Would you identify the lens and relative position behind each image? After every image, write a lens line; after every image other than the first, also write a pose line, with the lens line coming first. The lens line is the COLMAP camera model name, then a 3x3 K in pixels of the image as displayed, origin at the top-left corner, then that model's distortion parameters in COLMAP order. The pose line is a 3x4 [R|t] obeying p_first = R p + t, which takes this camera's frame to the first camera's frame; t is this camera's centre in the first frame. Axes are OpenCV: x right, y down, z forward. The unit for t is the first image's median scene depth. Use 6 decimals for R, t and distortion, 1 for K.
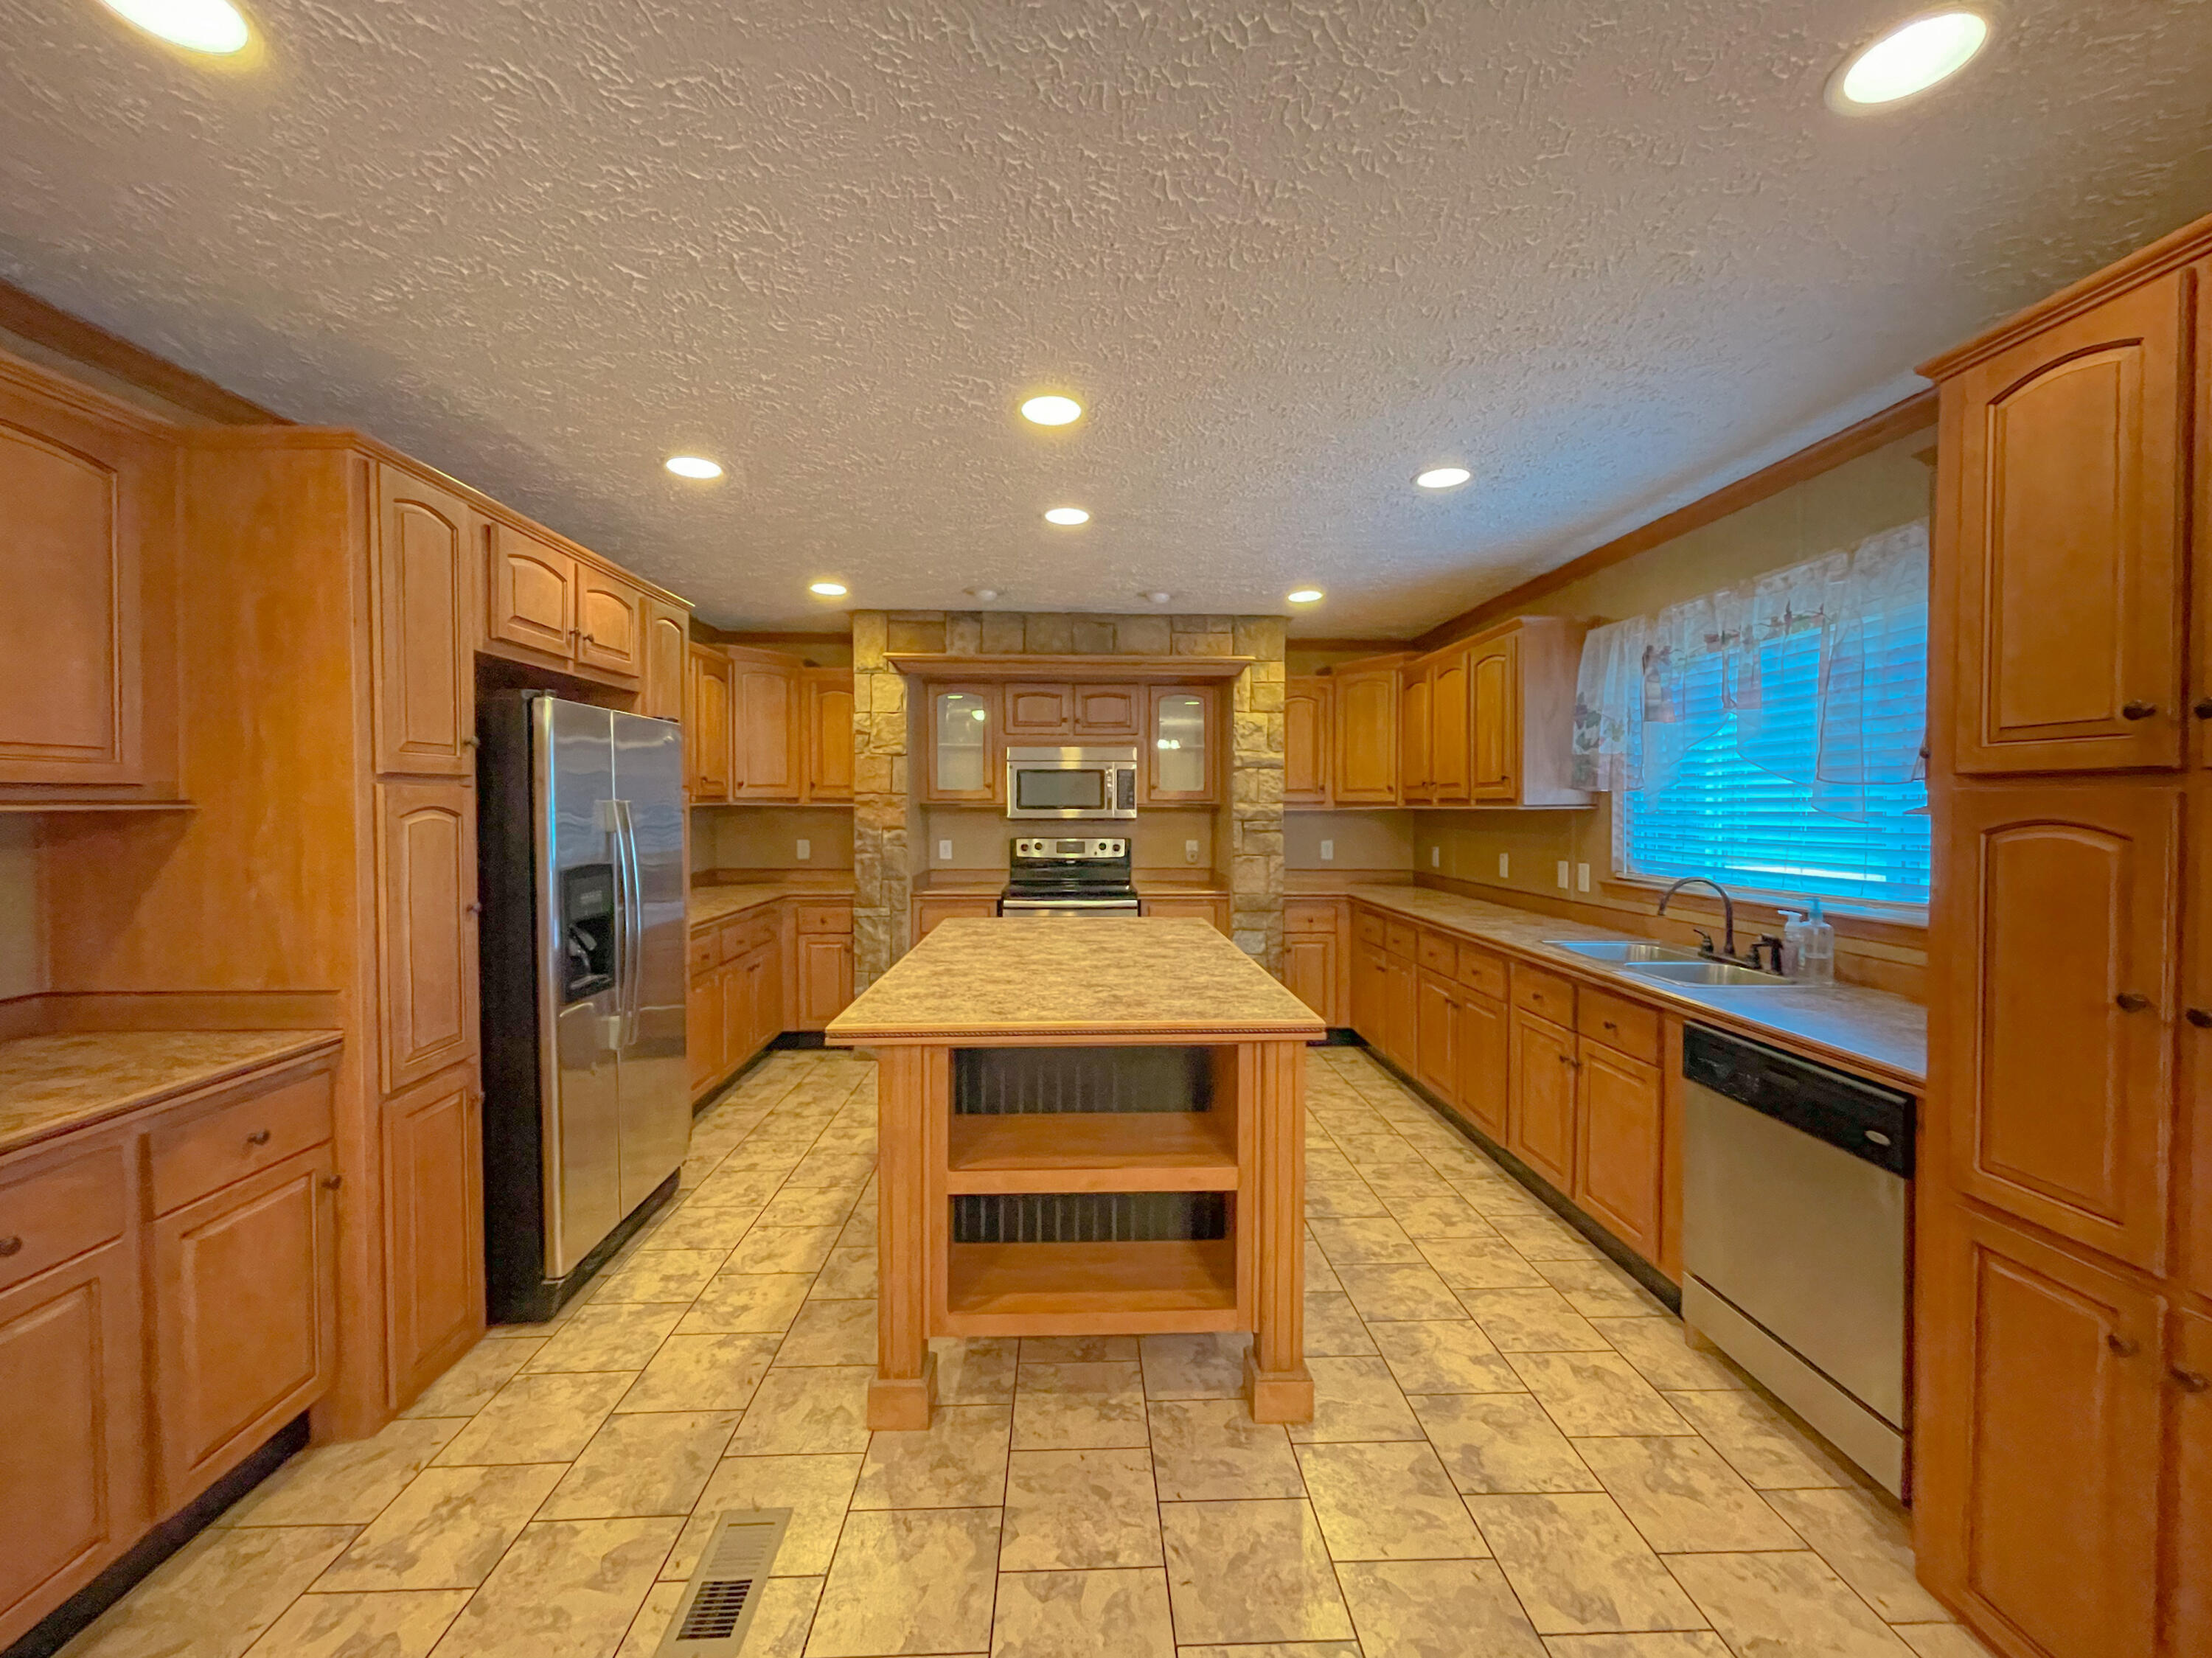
lens RADIAL K [[910.7, 0, 1096.9], [0, 910.7, 820.9], [0, 0, 1]] dist [0.000324, 0.000107]
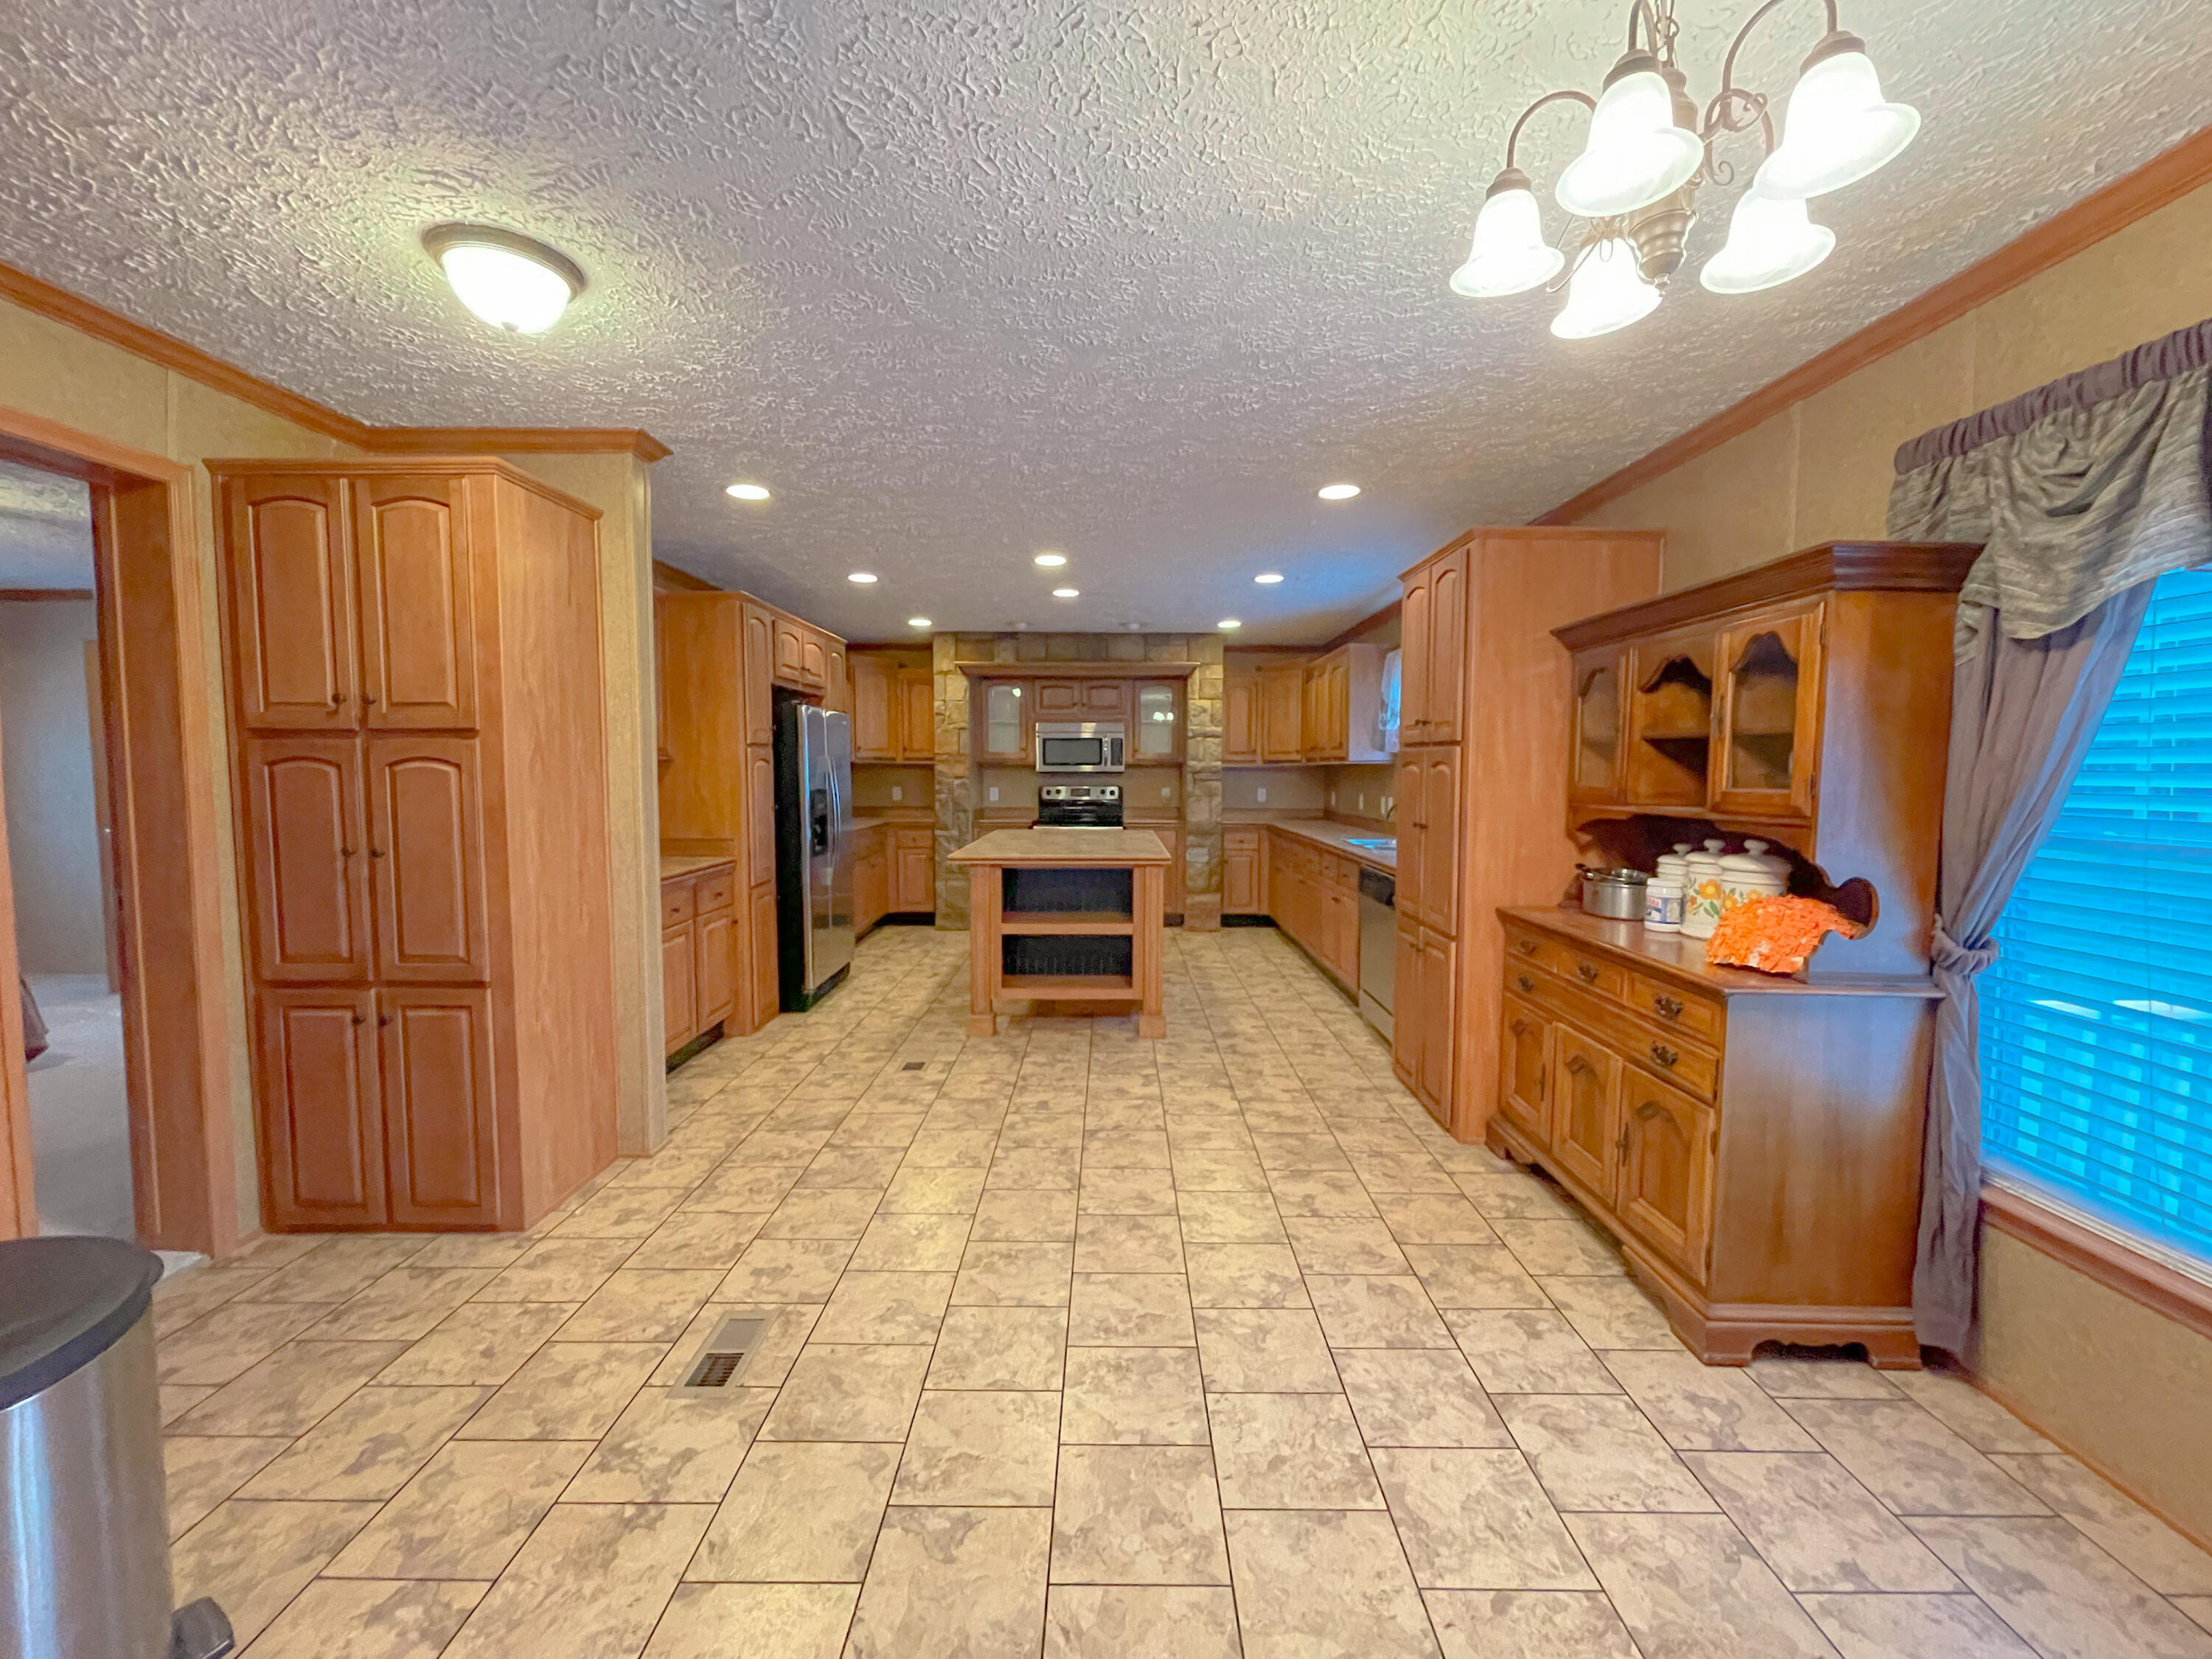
lens RADIAL K [[910.8, 0, 1101.0], [0, 910.8, 835.2], [0, 0, 1]] dist [0.000324, 0.000107]
pose [[0.999139, 0.003607, -0.041339, 0.074722], [-0.001379, 0.998551, 0.053794, 0.022572], [0.041473, -0.053690, 0.997696, -0.519110]]
